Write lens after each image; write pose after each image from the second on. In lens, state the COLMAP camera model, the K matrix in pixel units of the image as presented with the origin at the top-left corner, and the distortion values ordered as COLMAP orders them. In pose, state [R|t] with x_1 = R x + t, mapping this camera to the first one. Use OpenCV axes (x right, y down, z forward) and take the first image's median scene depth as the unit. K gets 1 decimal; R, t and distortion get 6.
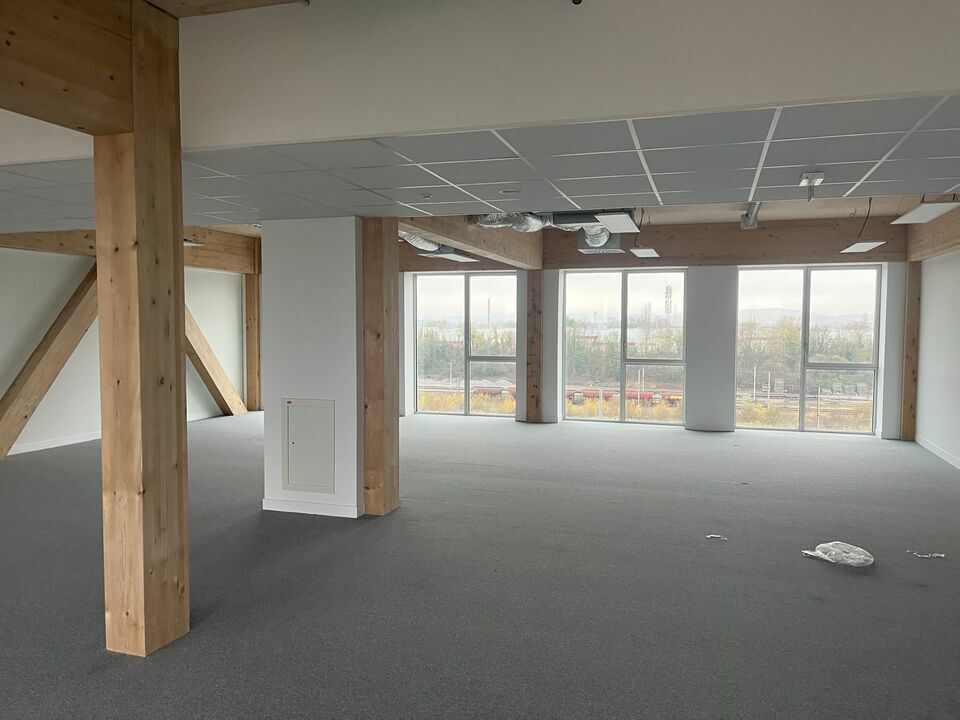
lens RADIAL K [[728.6, 0, 482.2], [0, 728.6, 363.7], [0, 0, 1]] dist [0.076152, -0.115569]
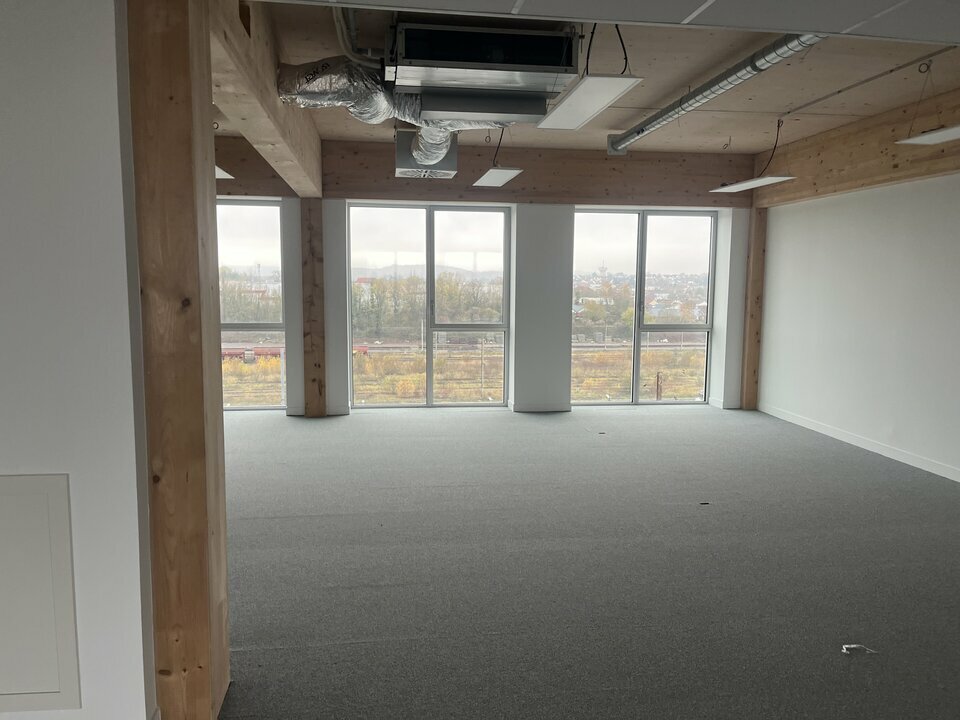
lens RADIAL K [[728.6, 0, 482.2], [0, 728.6, 363.7], [0, 0, 1]] dist [0.076152, -0.115569]
pose [[0.901068, -0.045477, 0.431286, -0.101935], [0.018559, 0.997619, 0.066421, -0.017148], [-0.433280, -0.051846, 0.899767, 0.337297]]
